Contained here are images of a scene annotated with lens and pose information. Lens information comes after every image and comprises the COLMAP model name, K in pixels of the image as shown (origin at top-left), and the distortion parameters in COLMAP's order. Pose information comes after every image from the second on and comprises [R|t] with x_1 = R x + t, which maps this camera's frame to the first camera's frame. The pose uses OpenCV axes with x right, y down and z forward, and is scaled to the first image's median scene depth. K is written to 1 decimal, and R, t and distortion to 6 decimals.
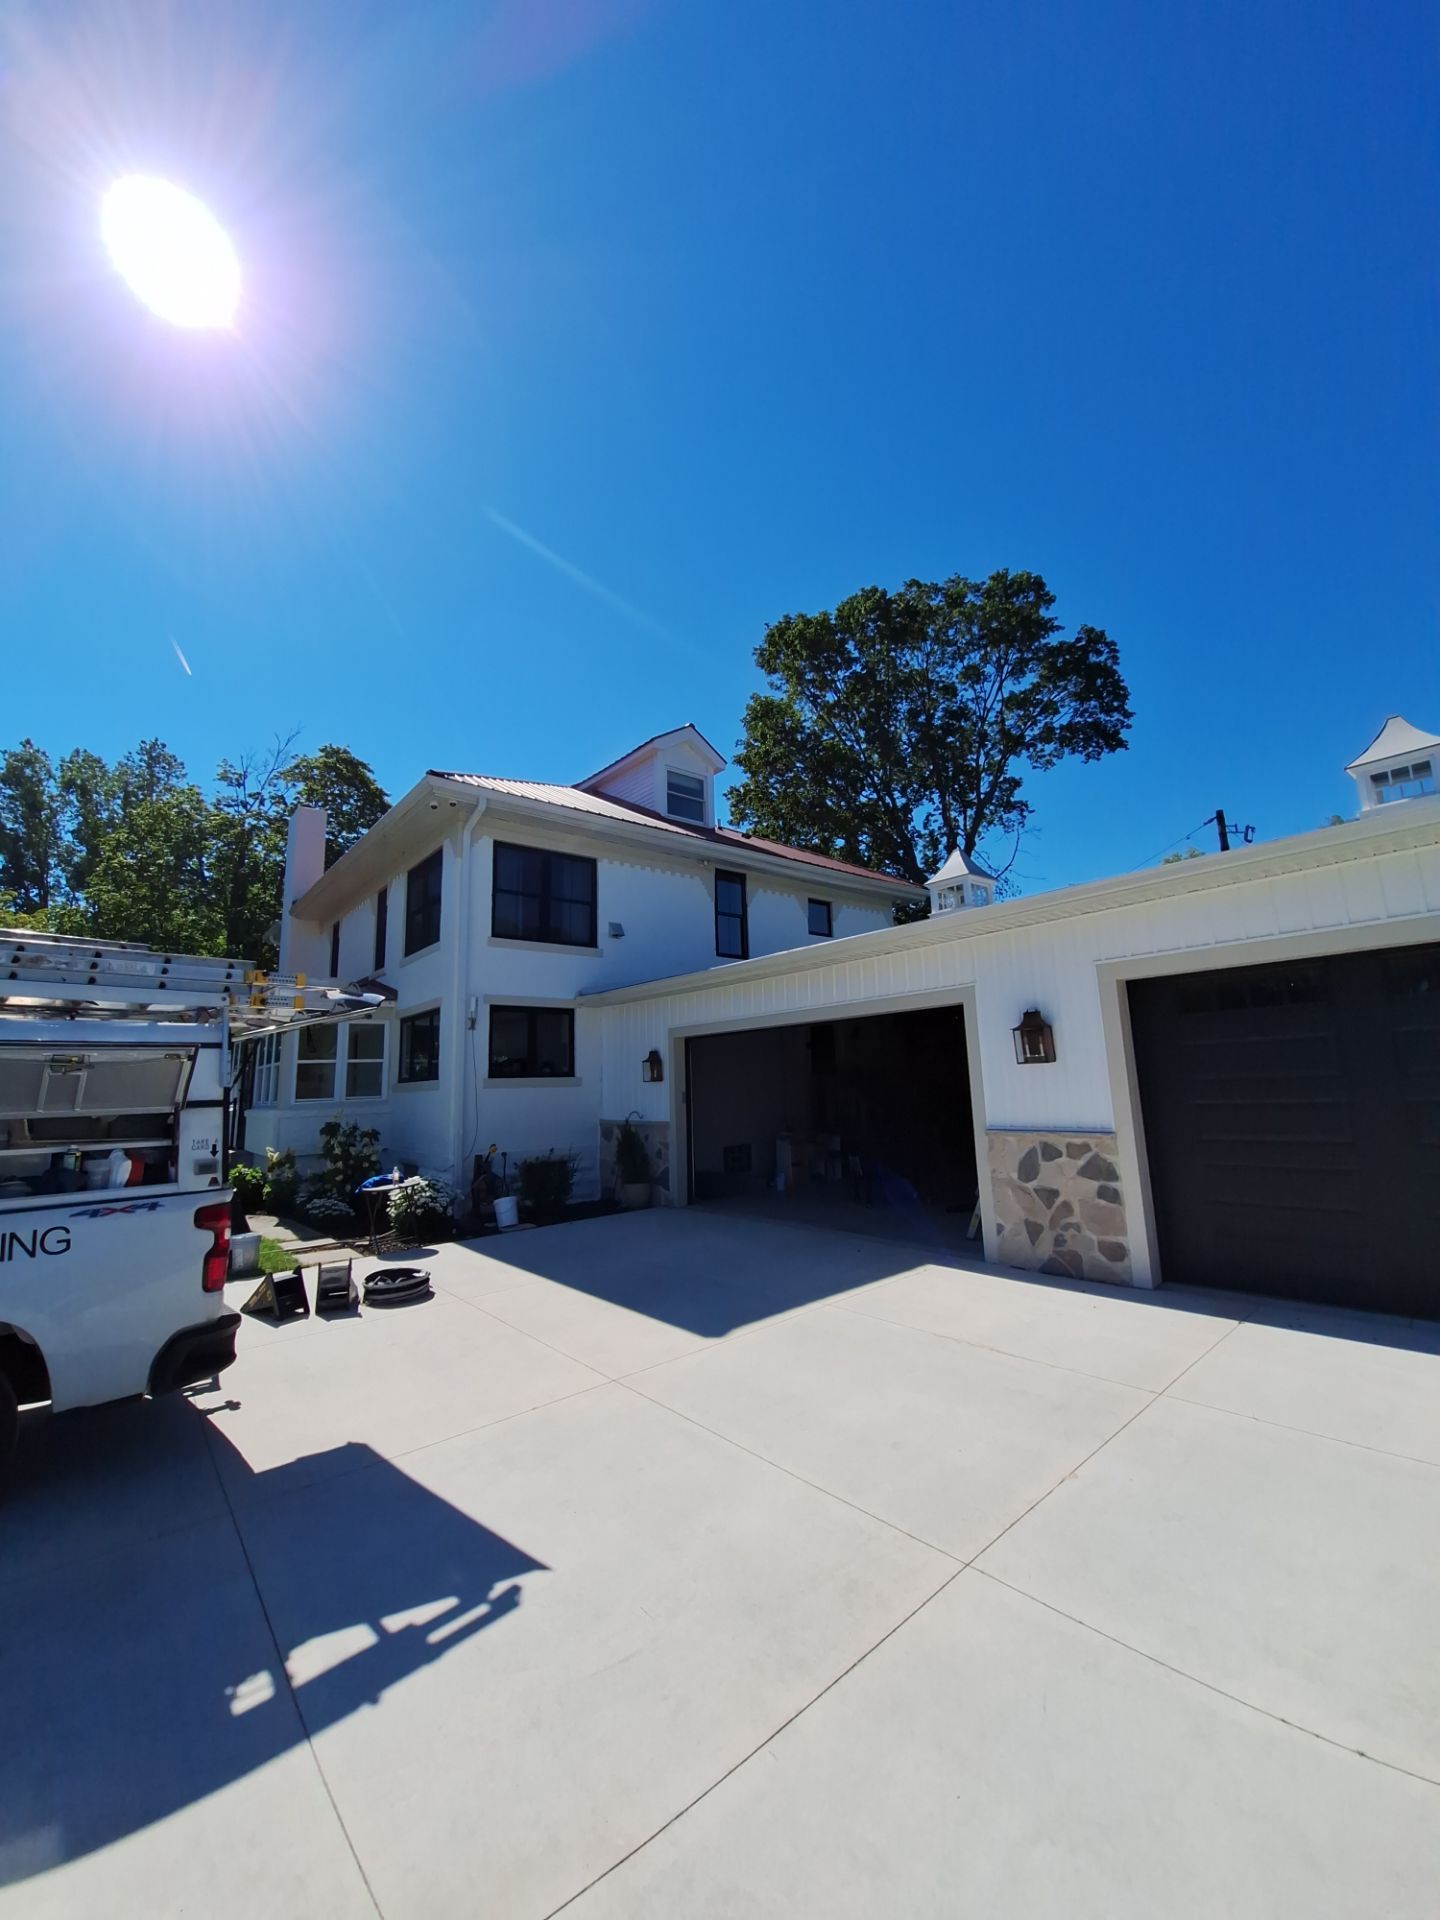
lens RADIAL K [[740.0, 0, 714.1], [0, 740.0, 948.7], [0, 0, 1]] dist [-0.056649, -0.000021]
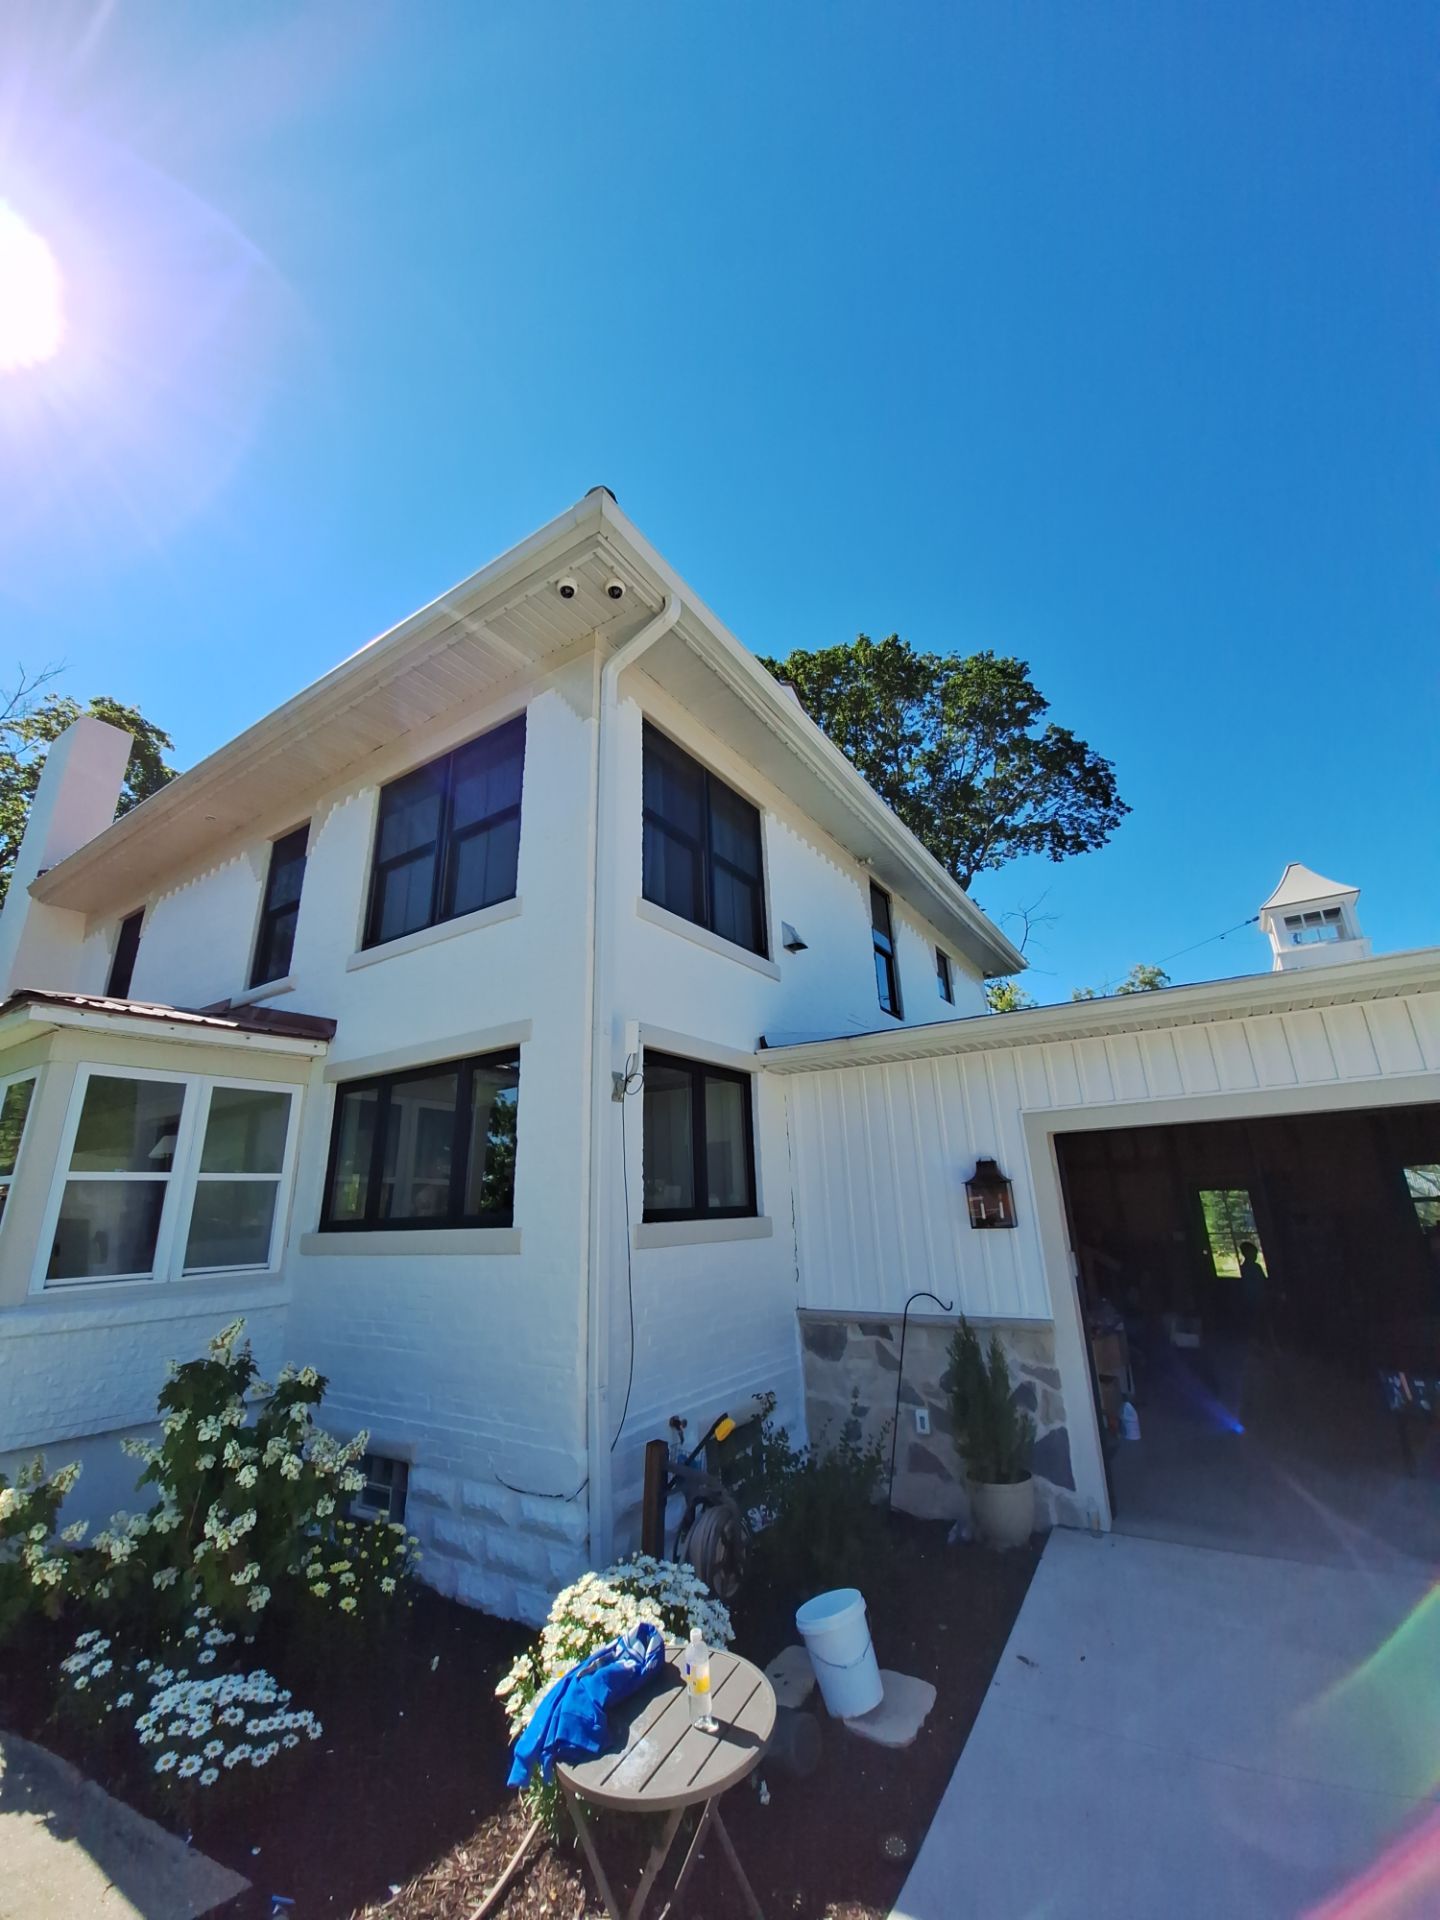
lens RADIAL K [[766.7, 0, 720.0], [0, 766.7, 960.0], [0, 0, 1]] dist [-0.011228, -0.000075]
pose [[0.959367, 0.095782, 0.265405, -0.344089], [-0.054764, 0.985942, -0.157859, 0.085193], [-0.276794, 0.136910, 0.951126, 0.488014]]
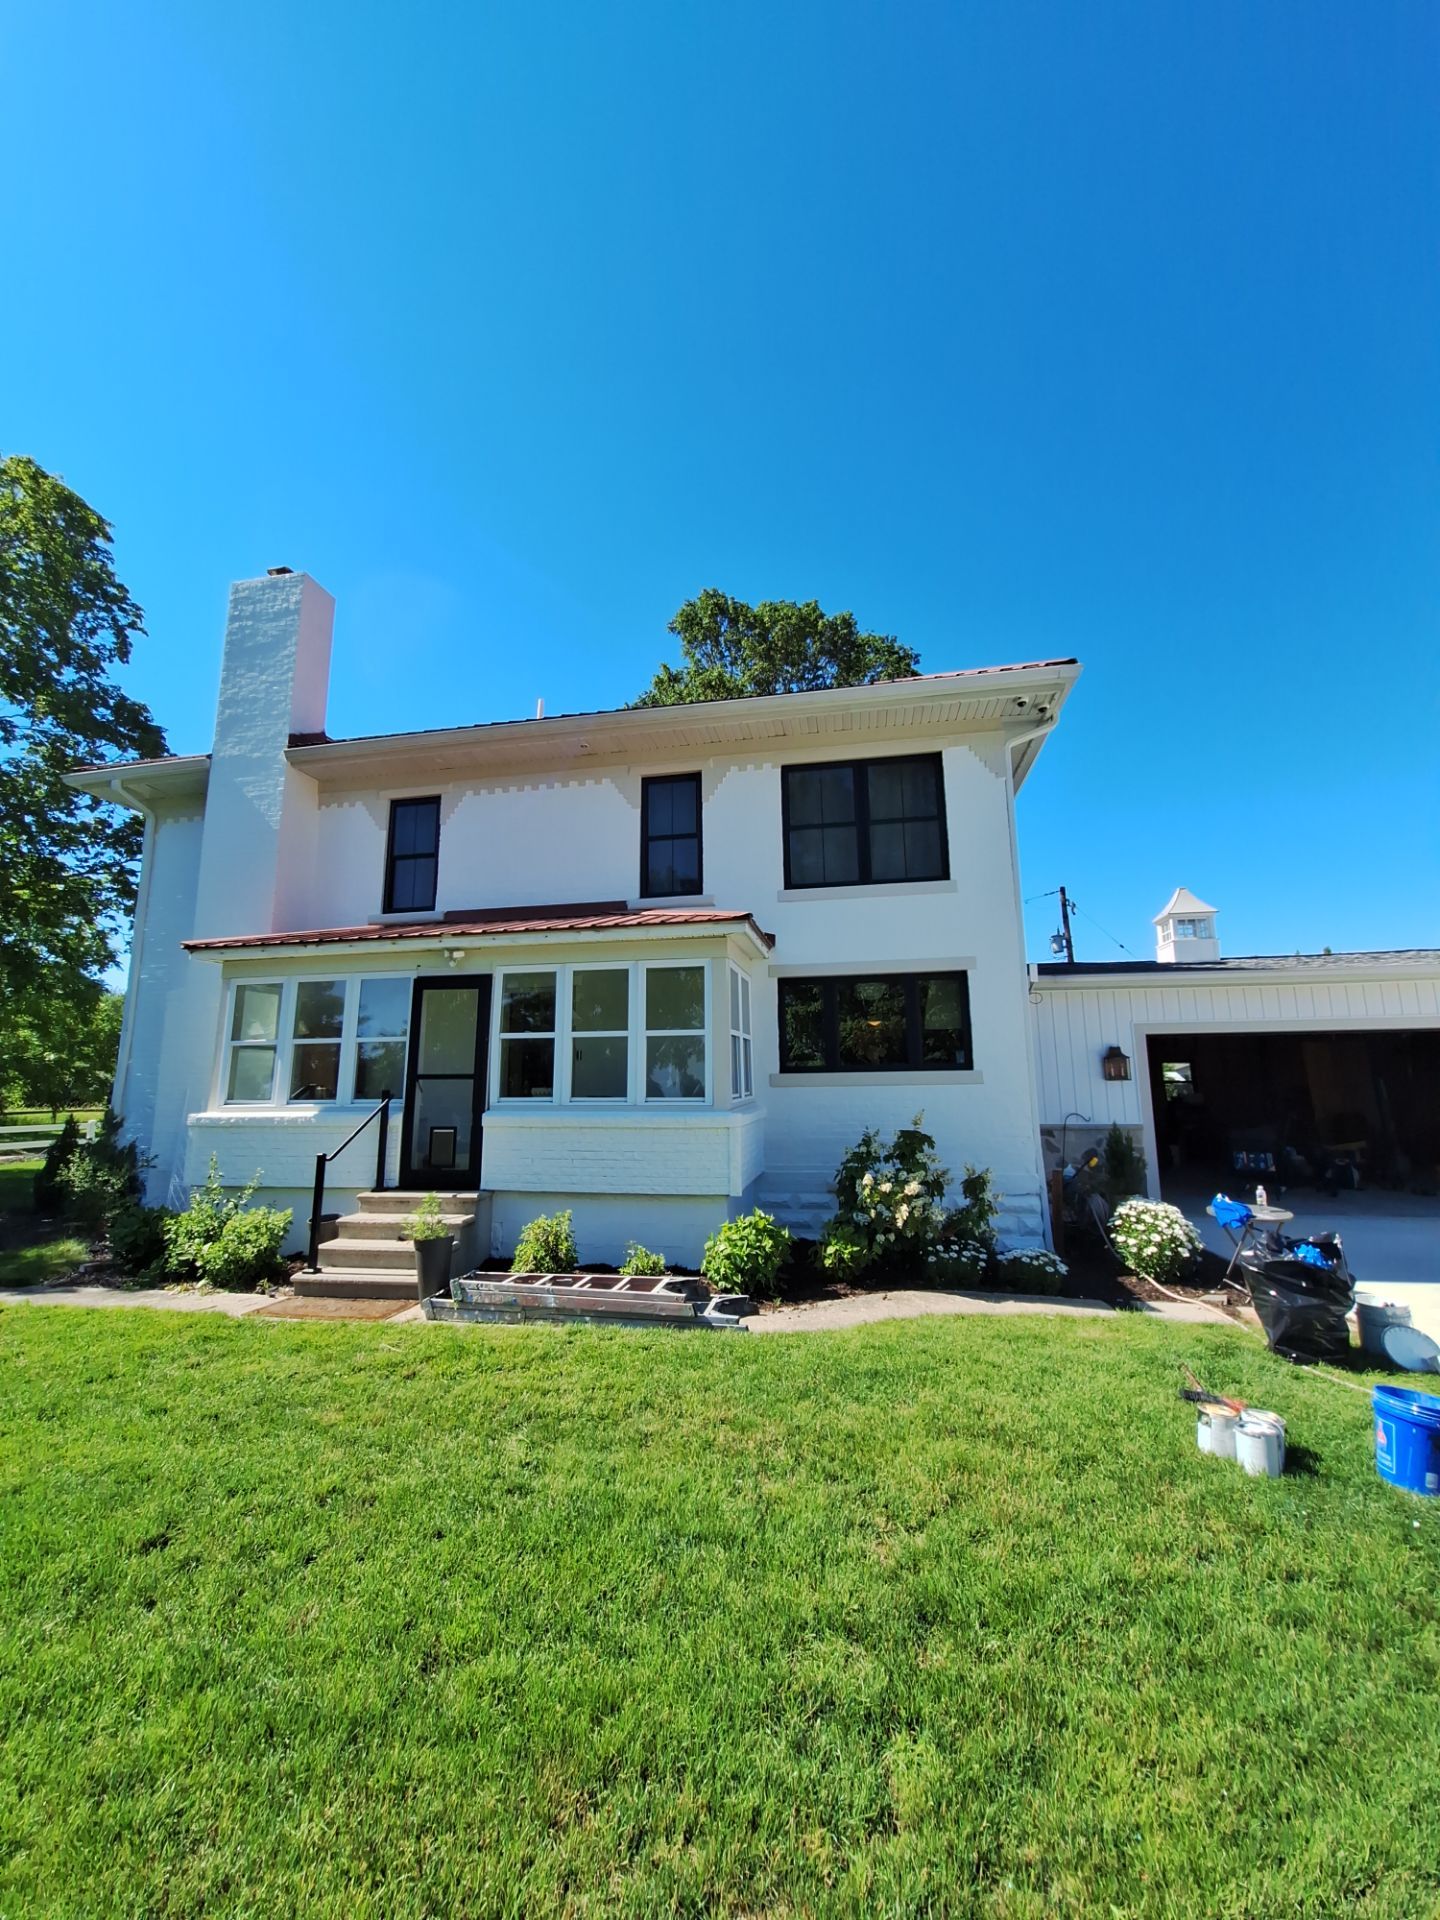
lens RADIAL K [[766.7, 0, 720.0], [0, 766.7, 960.0], [0, 0, 1]] dist [-0.011228, -0.000075]
pose [[0.773734, 0.128369, 0.620369, -0.920880], [-0.126857, 0.990816, -0.046804, 0.121503], [-0.620680, -0.042484, 0.782912, 0.500809]]
